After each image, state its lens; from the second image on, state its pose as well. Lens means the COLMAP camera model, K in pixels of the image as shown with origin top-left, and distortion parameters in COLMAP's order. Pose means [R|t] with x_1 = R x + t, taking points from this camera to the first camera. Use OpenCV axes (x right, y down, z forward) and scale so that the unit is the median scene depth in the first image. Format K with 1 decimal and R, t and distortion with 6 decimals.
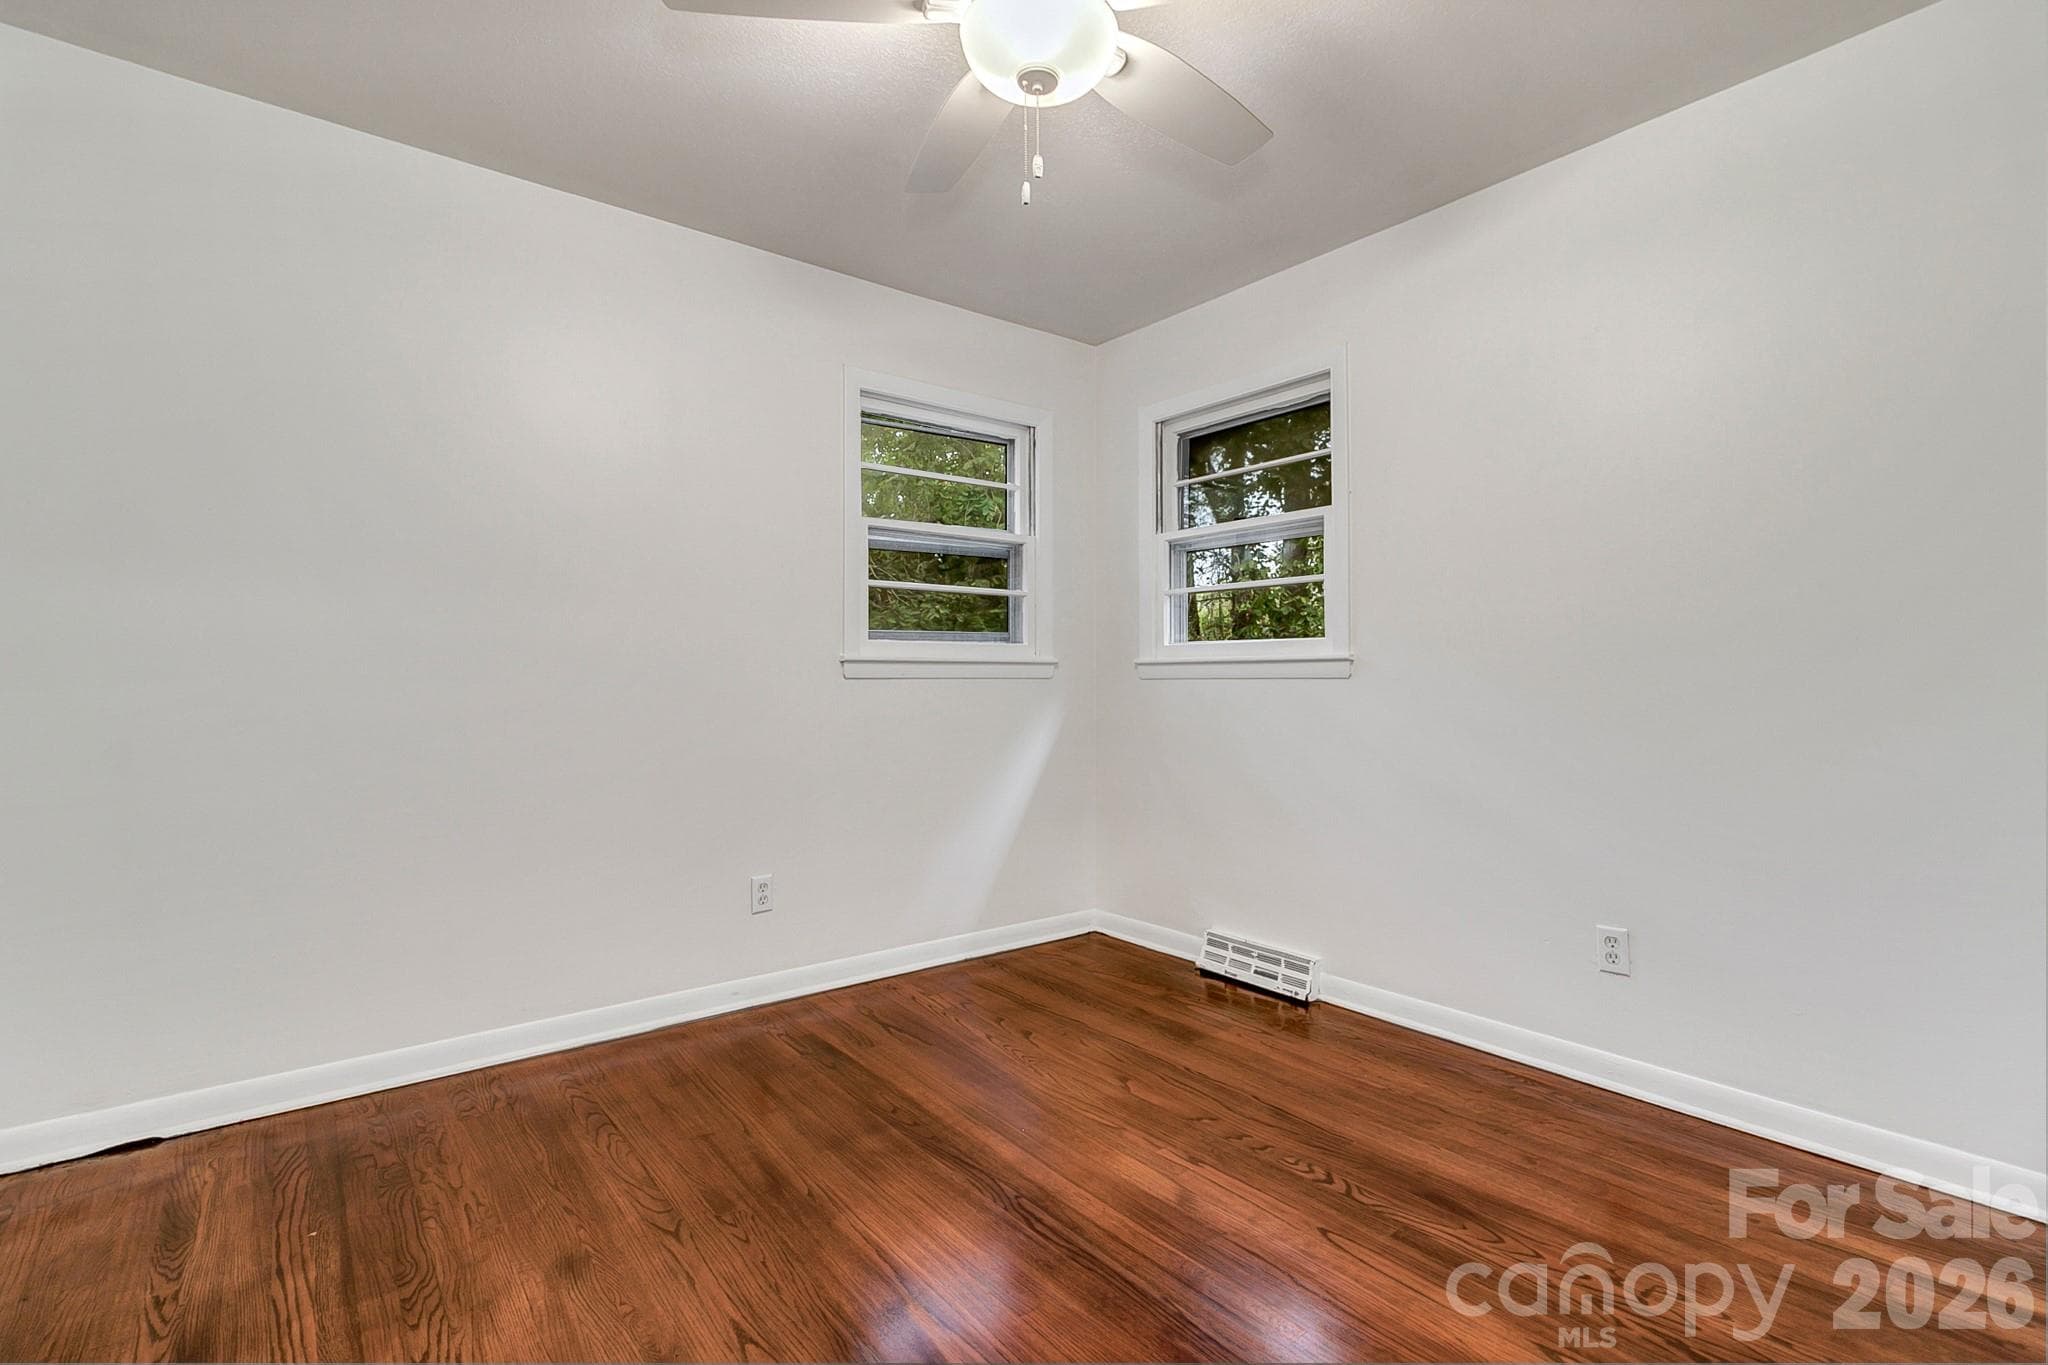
lens RADIAL K [[933.7, 0, 1024.0], [0, 933.7, 682.5], [0, 0, 1]] dist [0.001212, 0.000413]
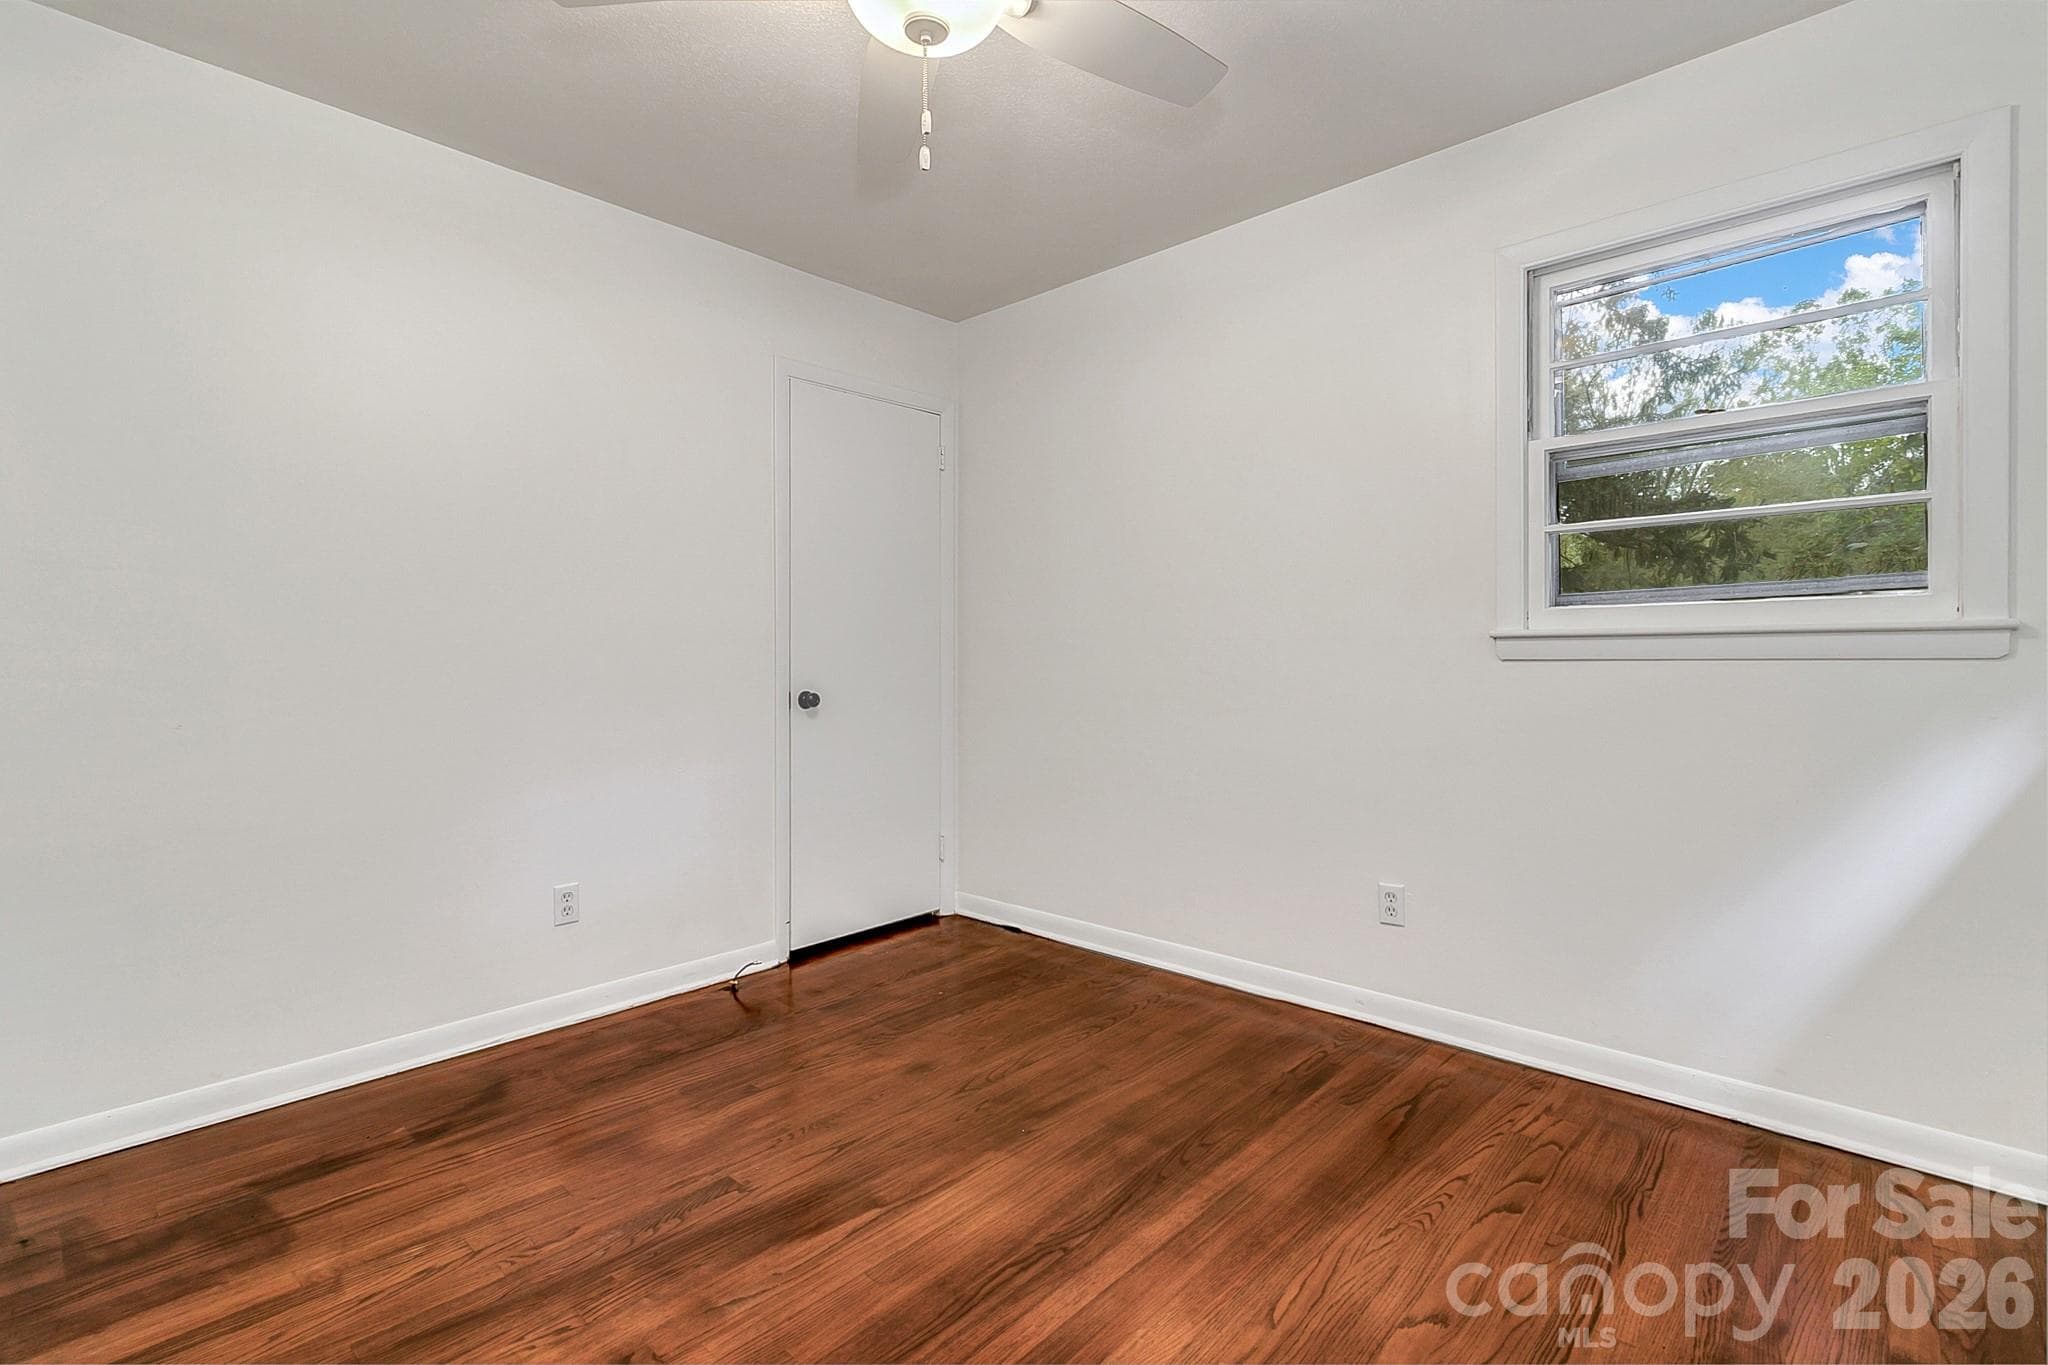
lens RADIAL K [[938.9, 0, 1016.7], [0, 938.9, 669.6], [0, 0, 1]] dist [-0.000412, -0.000113]
pose [[0.155819, 0.014672, -0.987677, 0.596329], [0.004191, 0.999871, 0.015515, -0.012115], [0.987777, -0.006557, 0.155737, 0.564985]]
